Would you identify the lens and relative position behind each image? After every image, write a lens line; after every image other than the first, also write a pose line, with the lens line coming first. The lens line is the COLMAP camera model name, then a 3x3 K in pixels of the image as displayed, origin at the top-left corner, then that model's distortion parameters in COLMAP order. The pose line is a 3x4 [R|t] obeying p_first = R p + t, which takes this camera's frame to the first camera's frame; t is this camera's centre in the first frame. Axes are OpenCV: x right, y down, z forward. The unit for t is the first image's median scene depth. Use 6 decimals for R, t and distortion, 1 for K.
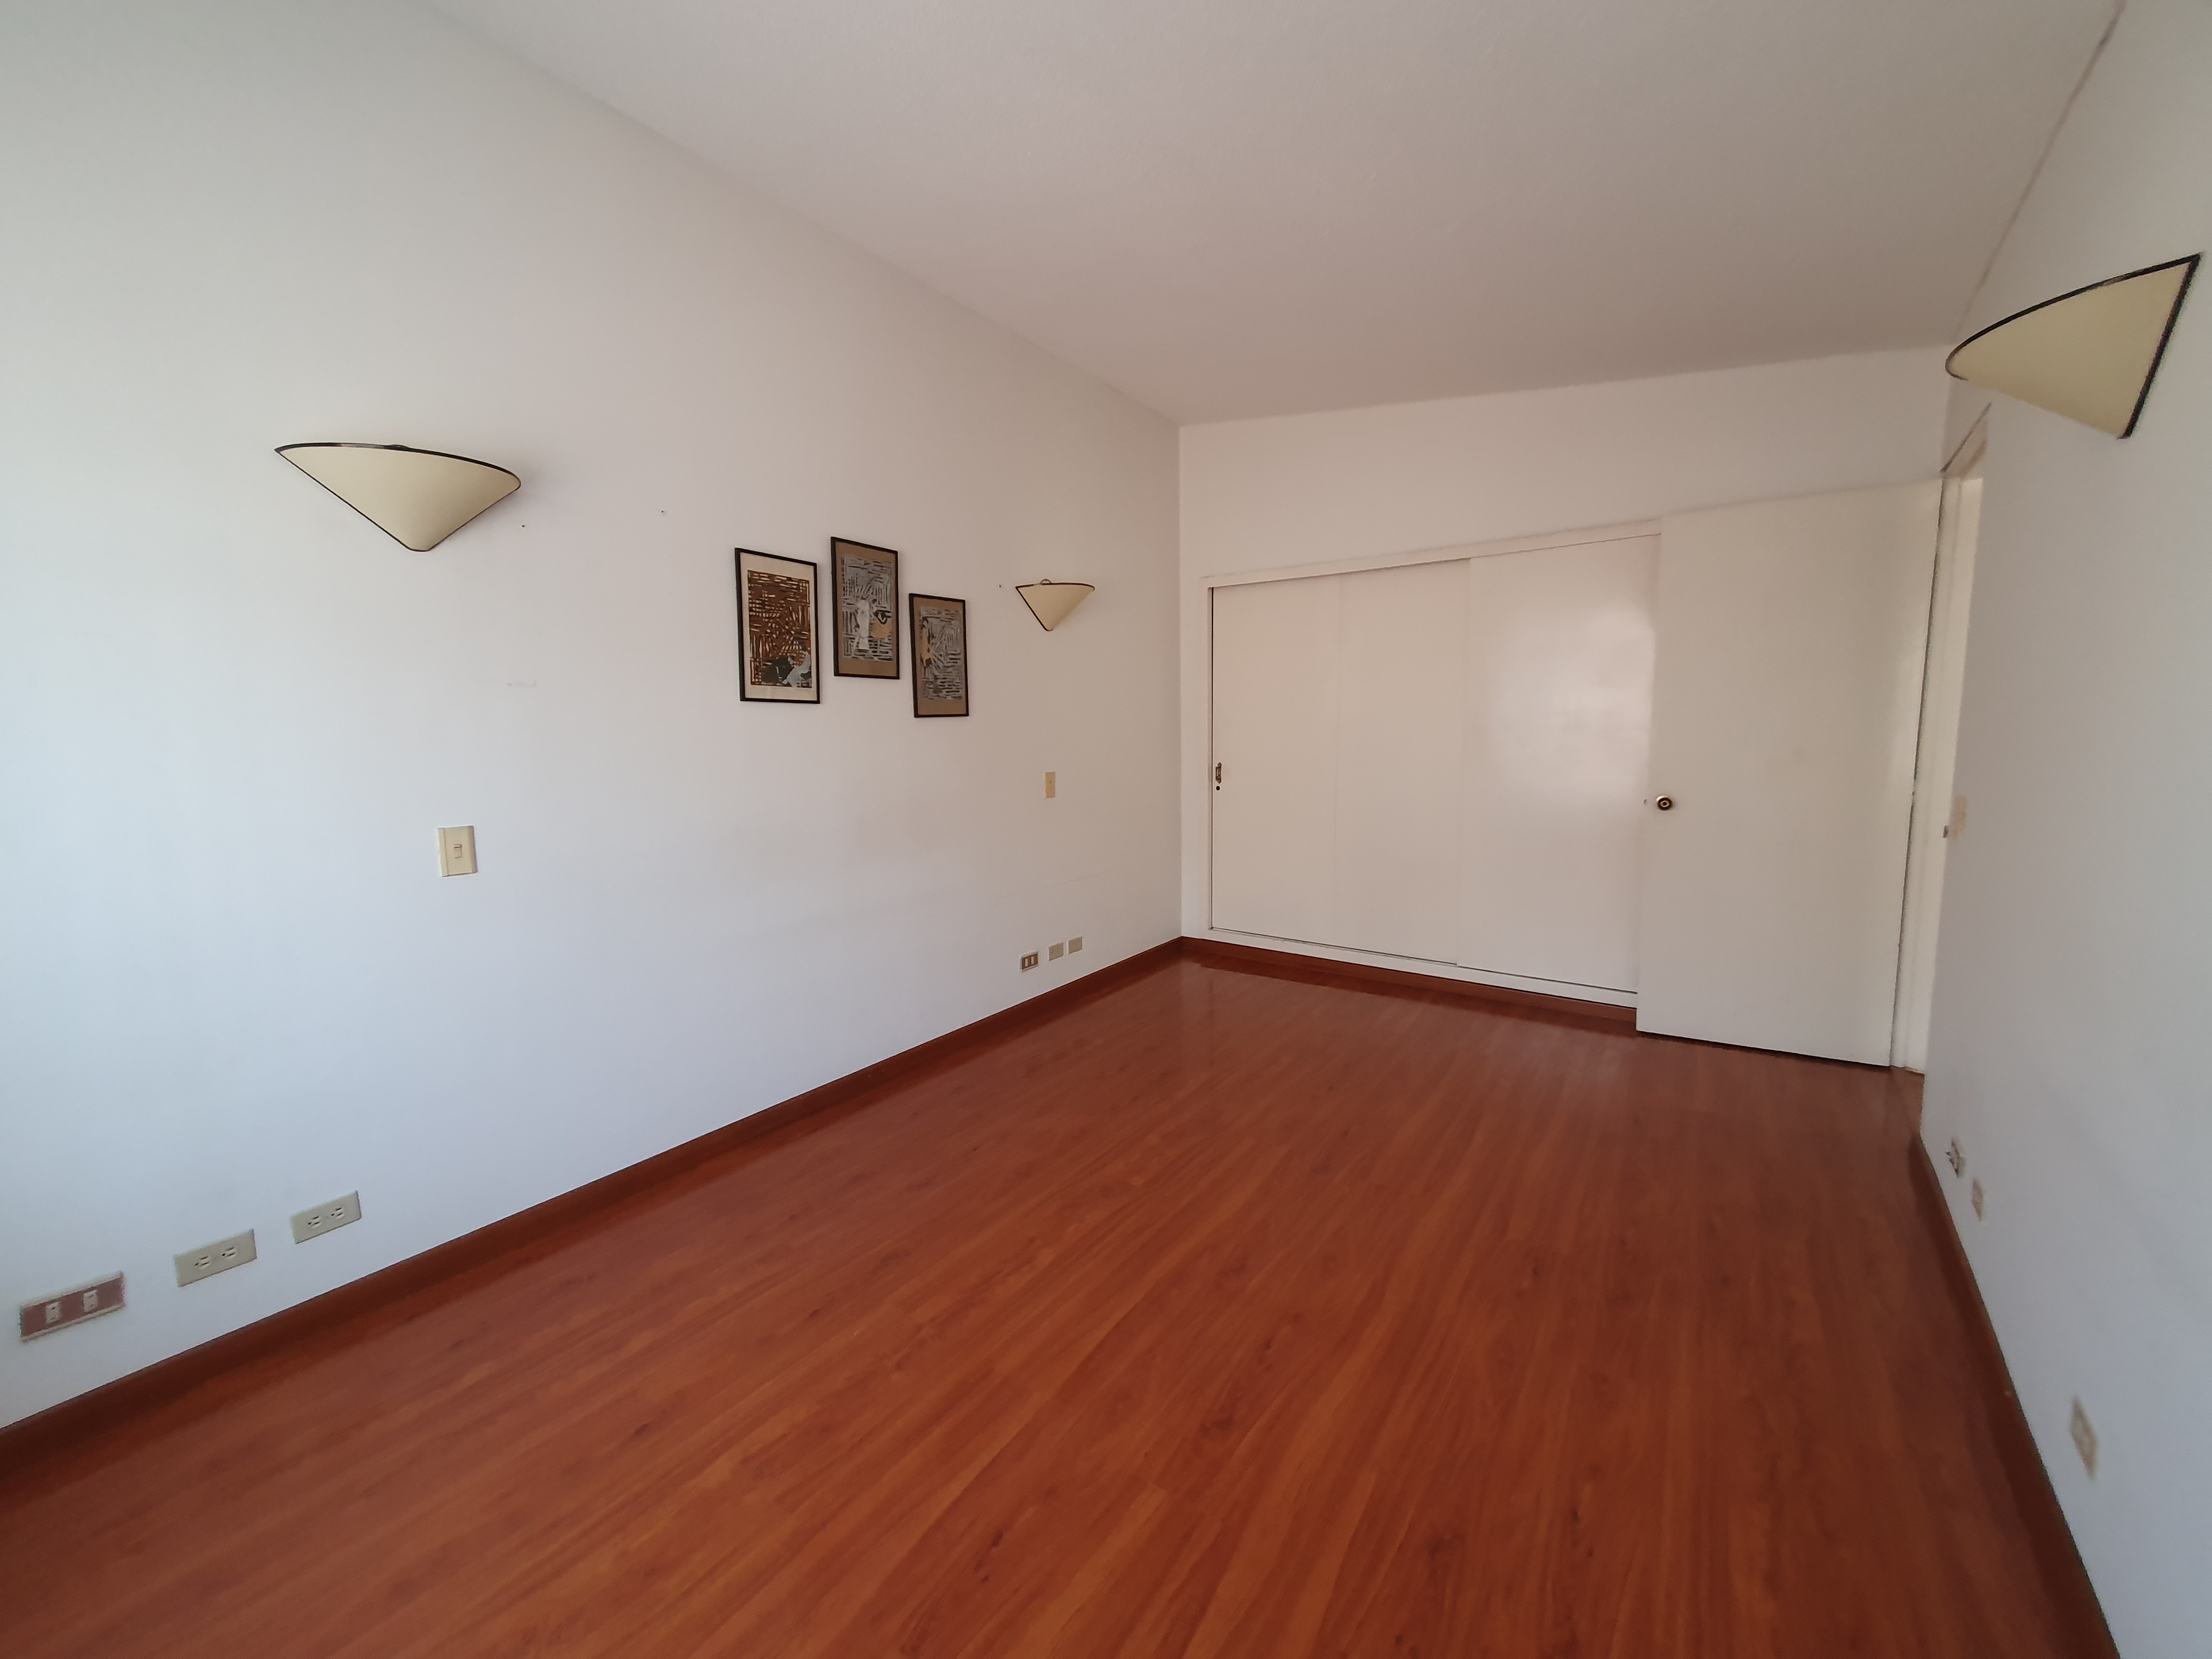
lens RADIAL K [[872.6, 0, 1120.6], [0, 872.6, 825.9], [0, 0, 1]] dist [0.008324, 0.001657]
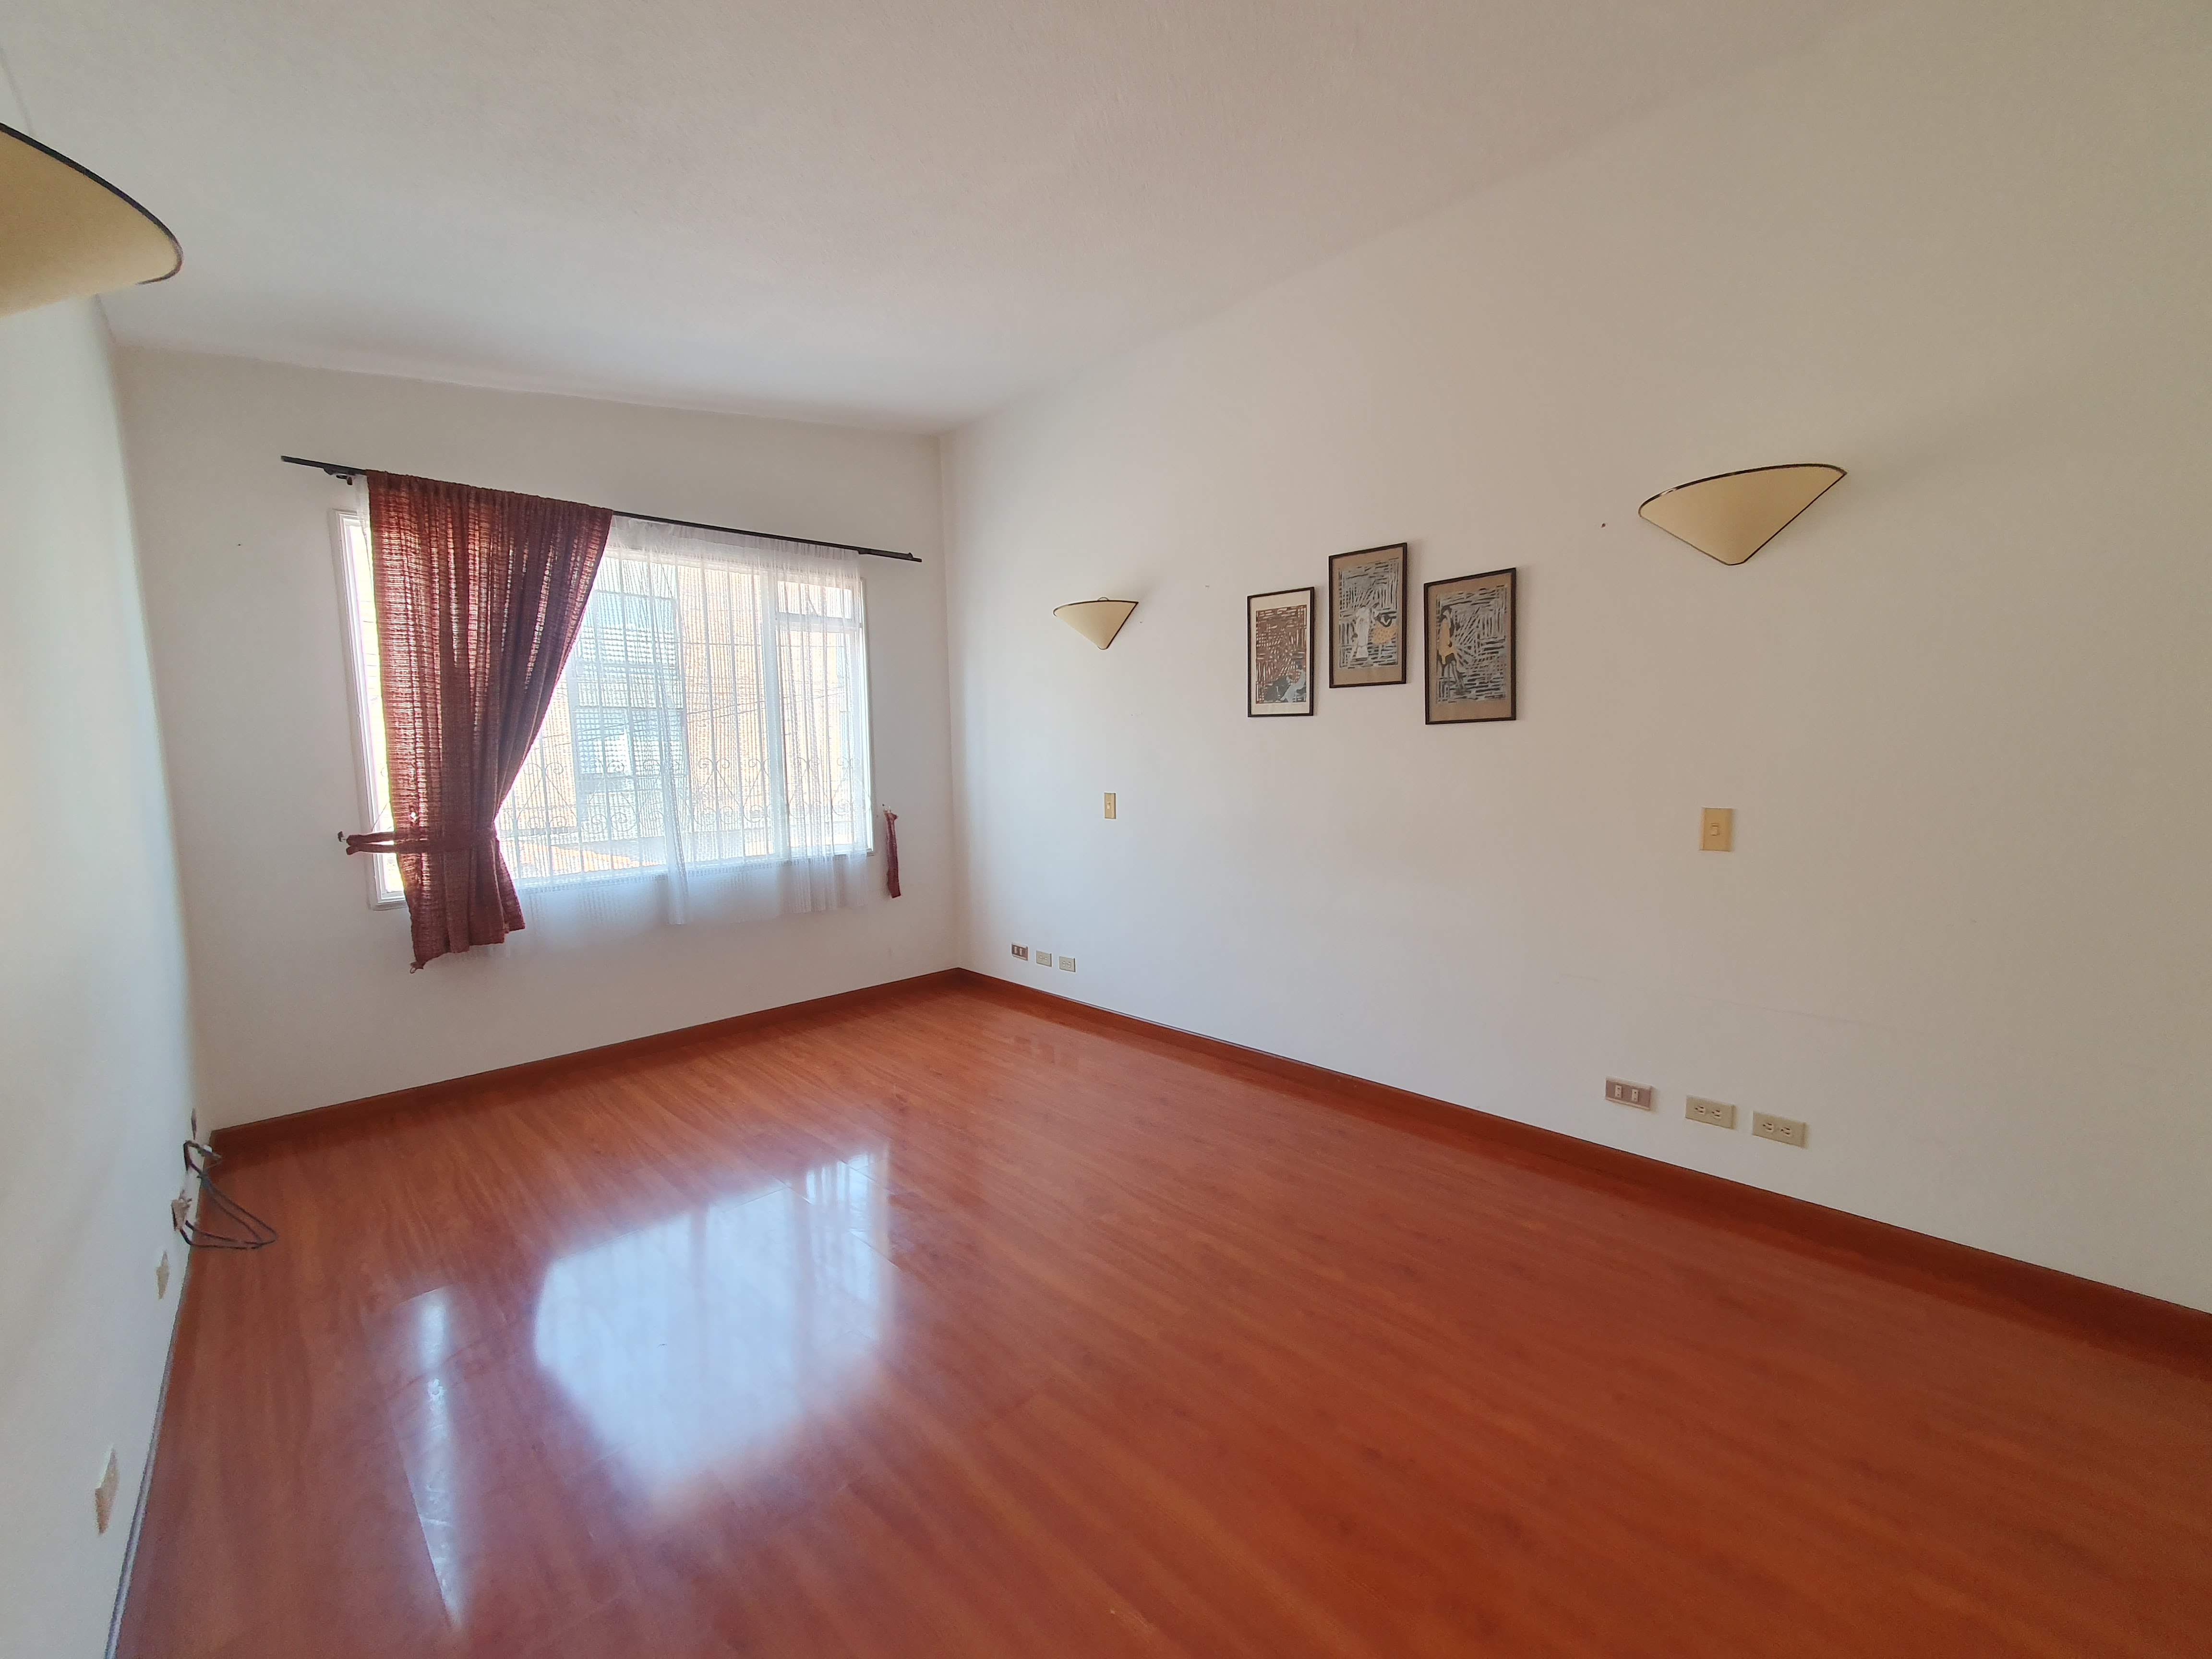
lens RADIAL K [[872.6, 0, 1121.3], [0, 872.6, 833.0], [0, 0, 1]] dist [0.008324, 0.001657]
pose [[-0.174877, 0.105064, -0.978969, 0.756690], [-0.099921, 0.987263, 0.123804, -0.103480], [0.979507, 0.119470, -0.162152, 0.936366]]
